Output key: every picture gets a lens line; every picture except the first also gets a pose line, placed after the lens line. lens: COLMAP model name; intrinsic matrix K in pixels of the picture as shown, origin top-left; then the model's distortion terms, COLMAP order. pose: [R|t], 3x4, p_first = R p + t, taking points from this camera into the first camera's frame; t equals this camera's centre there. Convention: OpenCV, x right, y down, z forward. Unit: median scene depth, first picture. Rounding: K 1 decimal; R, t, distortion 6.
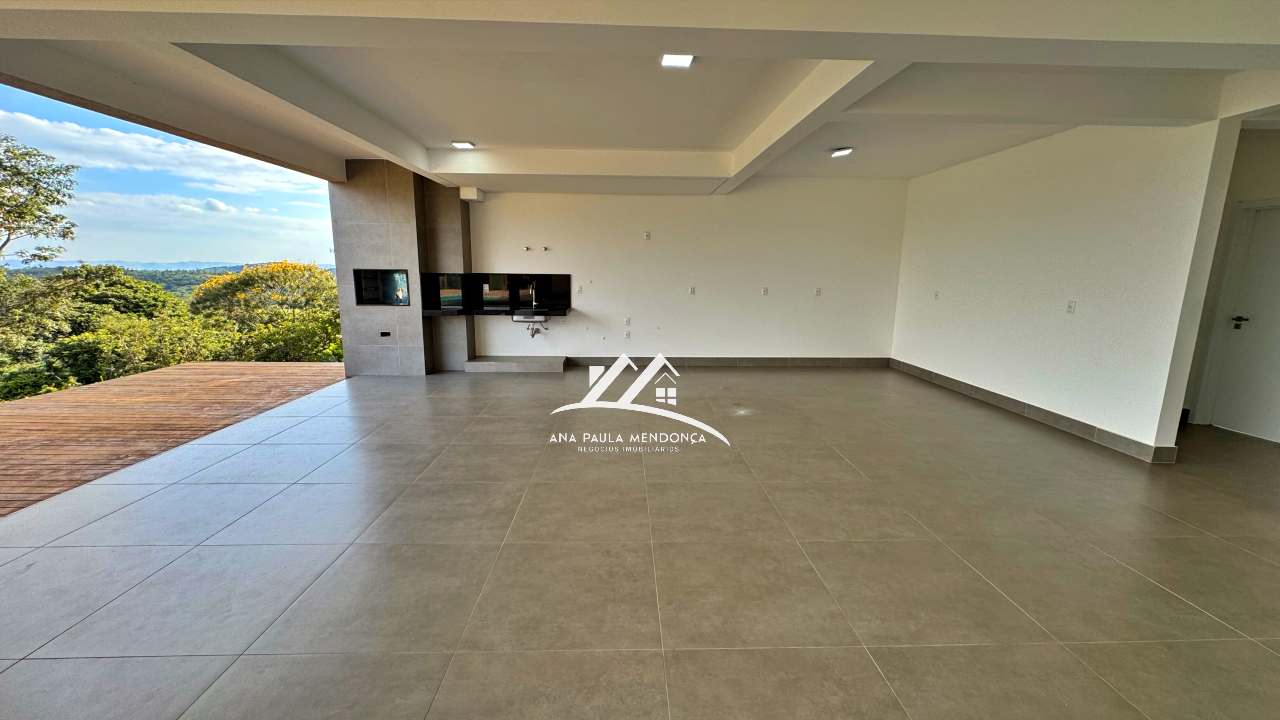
lens RADIAL K [[507.7, 0, 640.6], [0, 507.7, 363.1], [0, 0, 1]] dist [-0.001954, -0.000218]
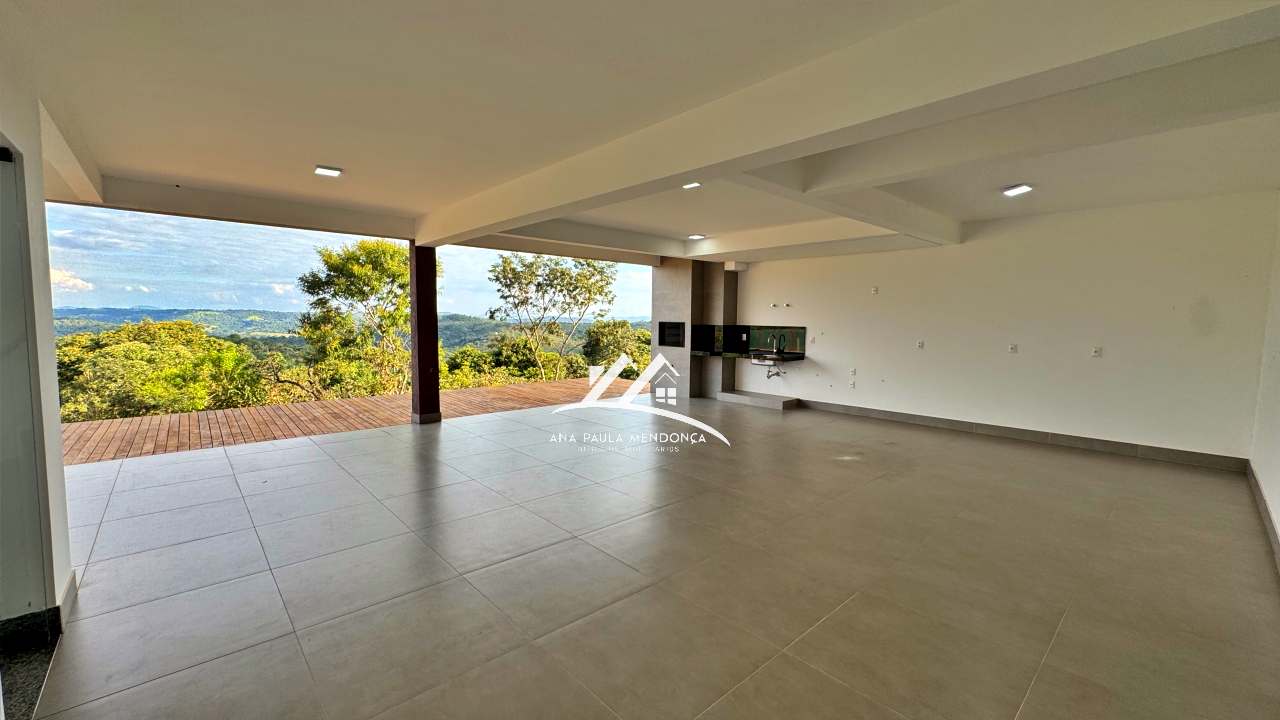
lens RADIAL K [[507.7, 0, 640.6], [0, 507.7, 363.1], [0, 0, 1]] dist [-0.001954, -0.000218]
pose [[0.644967, 0.064843, -0.761455, 0.546950], [-0.146289, 0.988443, -0.039737, 0.006388], [0.750078, 0.137022, 0.646999, -0.006915]]
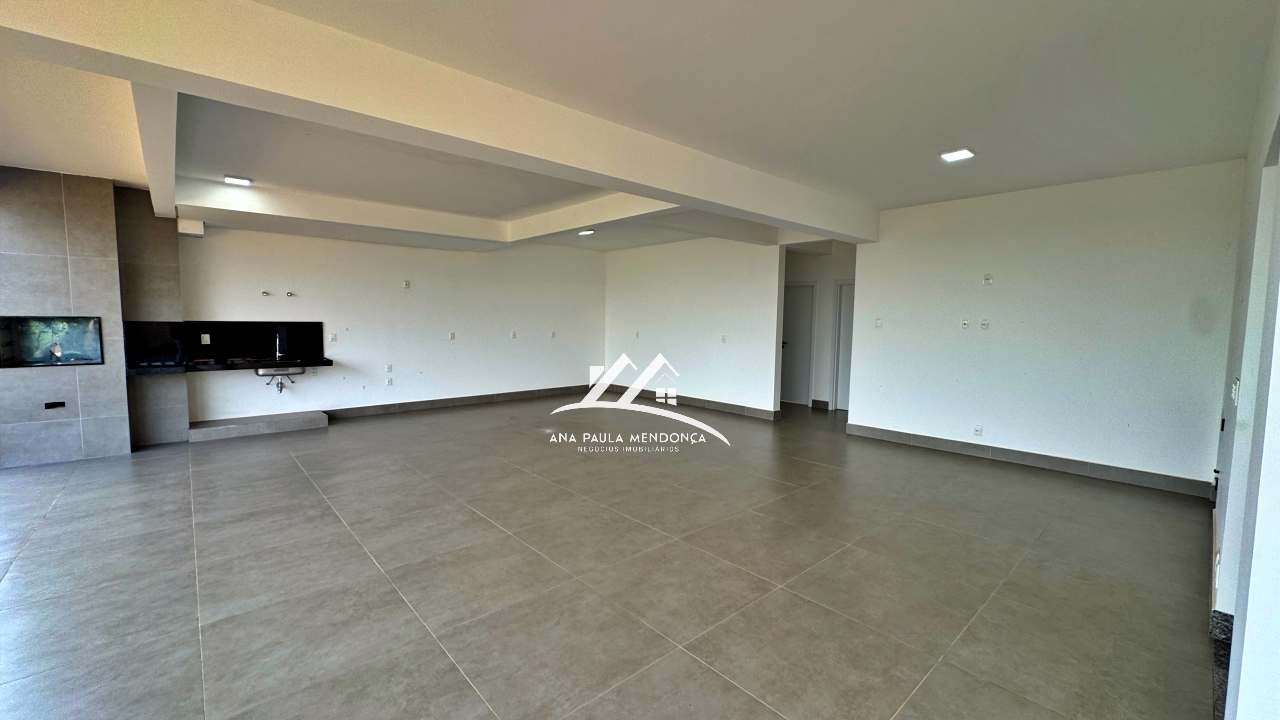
lens RADIAL K [[507.7, 0, 640.6], [0, 507.7, 363.1], [0, 0, 1]] dist [-0.001954, -0.000218]
pose [[0.767750, -0.058092, 0.638111, -0.317082], [0.113769, 0.992417, -0.046535, 0.012056], [-0.630569, 0.108324, 0.768537, -0.087277]]
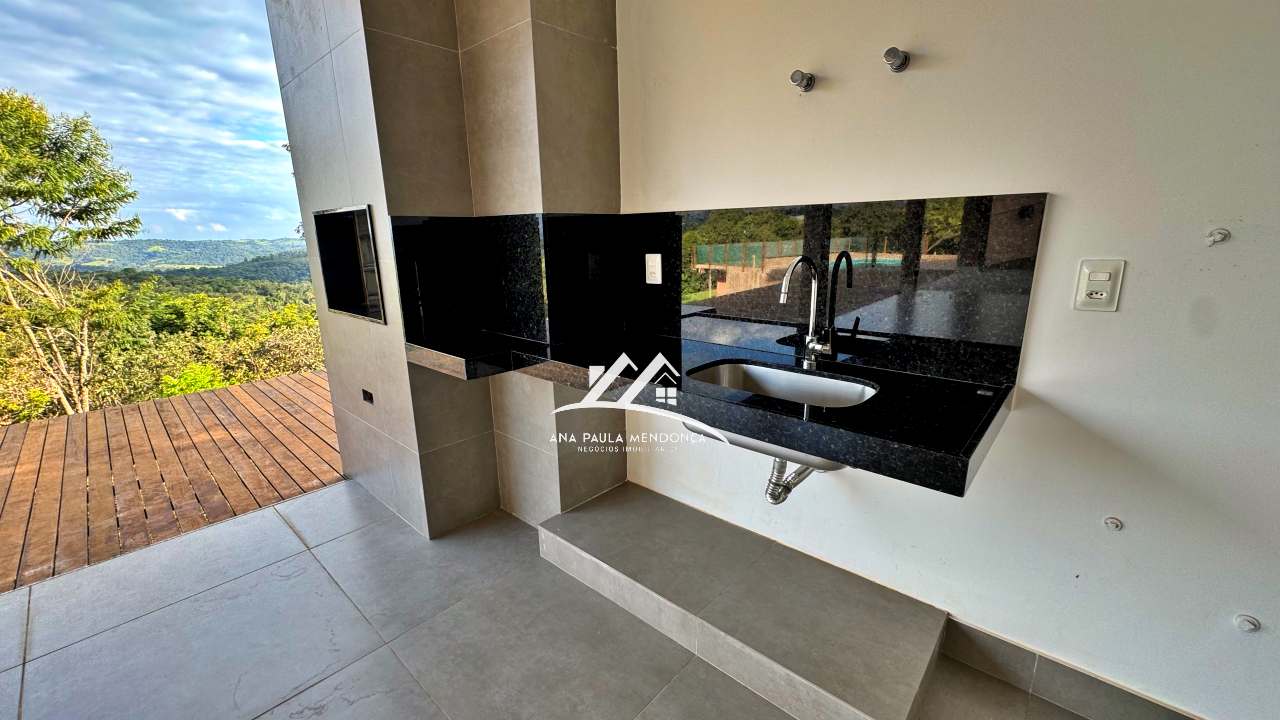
lens RADIAL K [[507.7, 0, 640.6], [0, 507.7, 363.1], [0, 0, 1]] dist [-0.001954, -0.000218]
pose [[0.719513, 0.148618, -0.678391, -0.127942], [-0.107814, 0.988895, 0.102292, -0.136173], [0.686059, -0.000461, 0.727545, 0.873318]]
